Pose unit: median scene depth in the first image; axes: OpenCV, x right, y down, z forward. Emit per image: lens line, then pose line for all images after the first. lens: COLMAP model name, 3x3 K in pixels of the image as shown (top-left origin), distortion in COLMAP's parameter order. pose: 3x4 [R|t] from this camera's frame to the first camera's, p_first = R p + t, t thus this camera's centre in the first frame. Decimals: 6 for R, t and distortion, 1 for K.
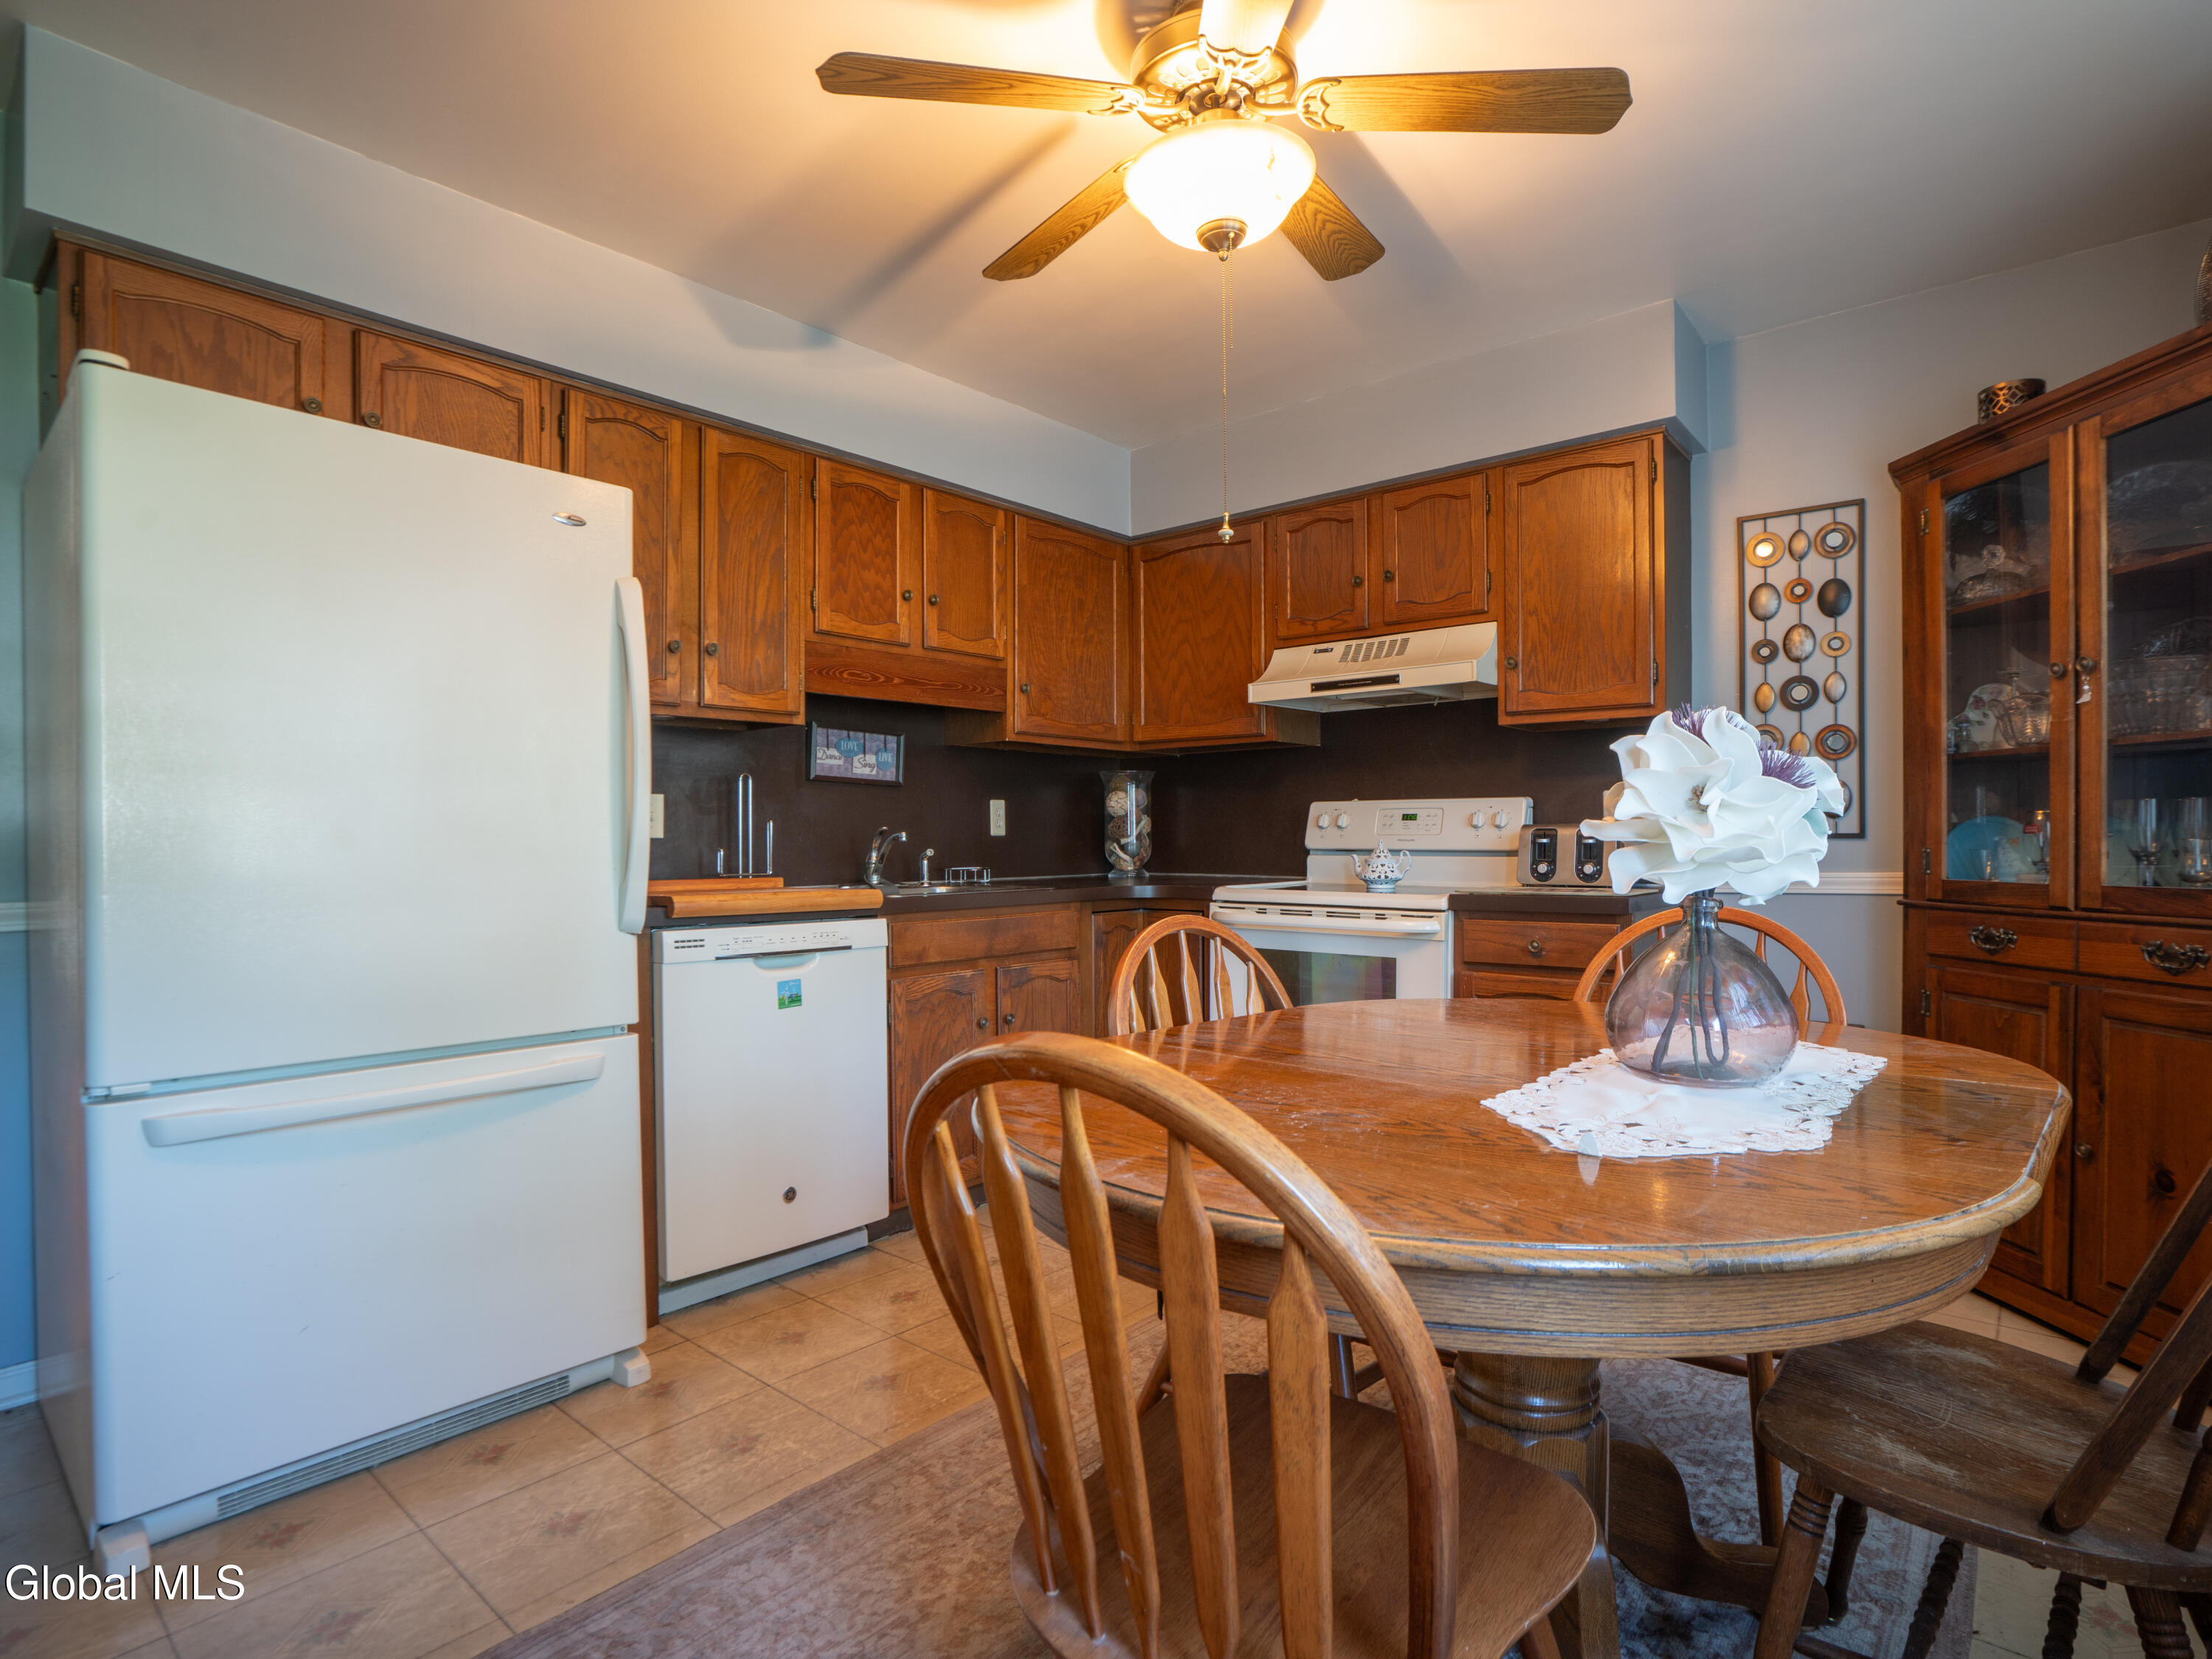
lens RADIAL K [[1148.5, 0, 1152.3], [0, 1148.5, 840.3], [0, 0, 1]] dist [-0.005011, -0.000065]
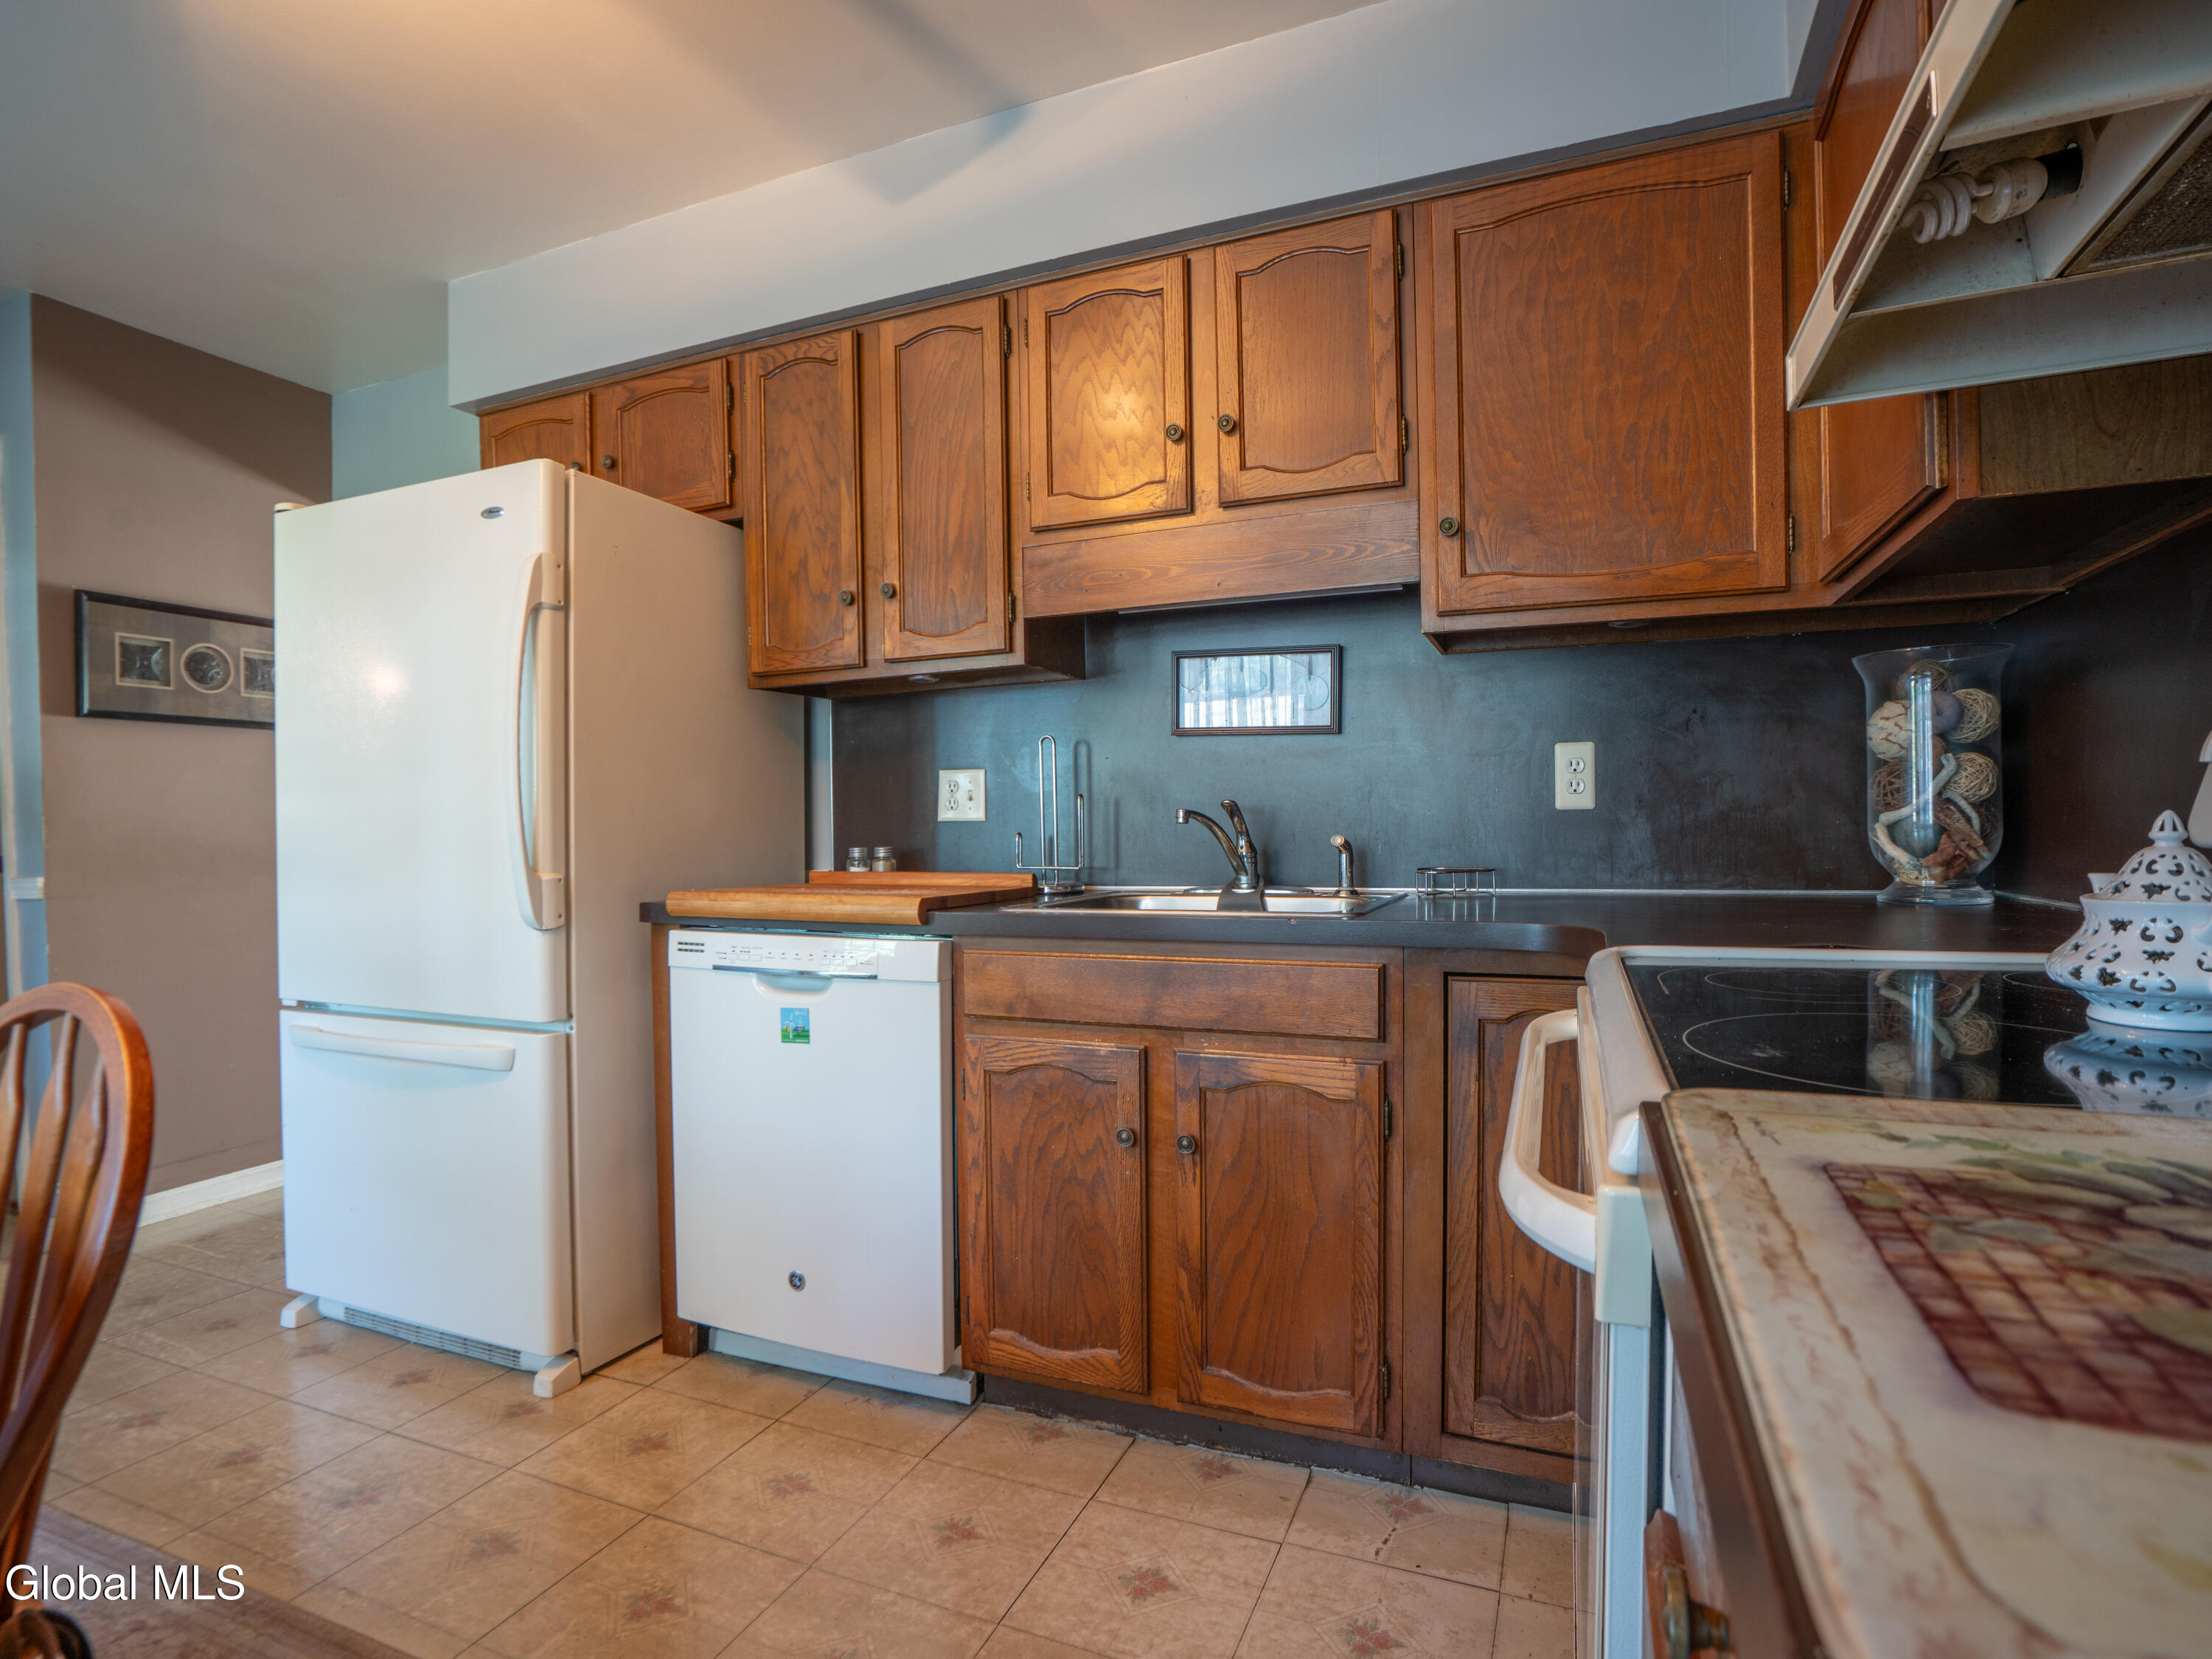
lens RADIAL K [[1179.4, 0, 1087.1], [0, 1179.4, 838.4], [0, 0, 1]] dist [-0.036477, -0.000123]
pose [[0.280304, 0.016259, -0.959773, 0.456881], [0.012619, 0.999708, 0.020620, -0.005896], [0.959828, -0.017891, 0.280017, 0.888555]]
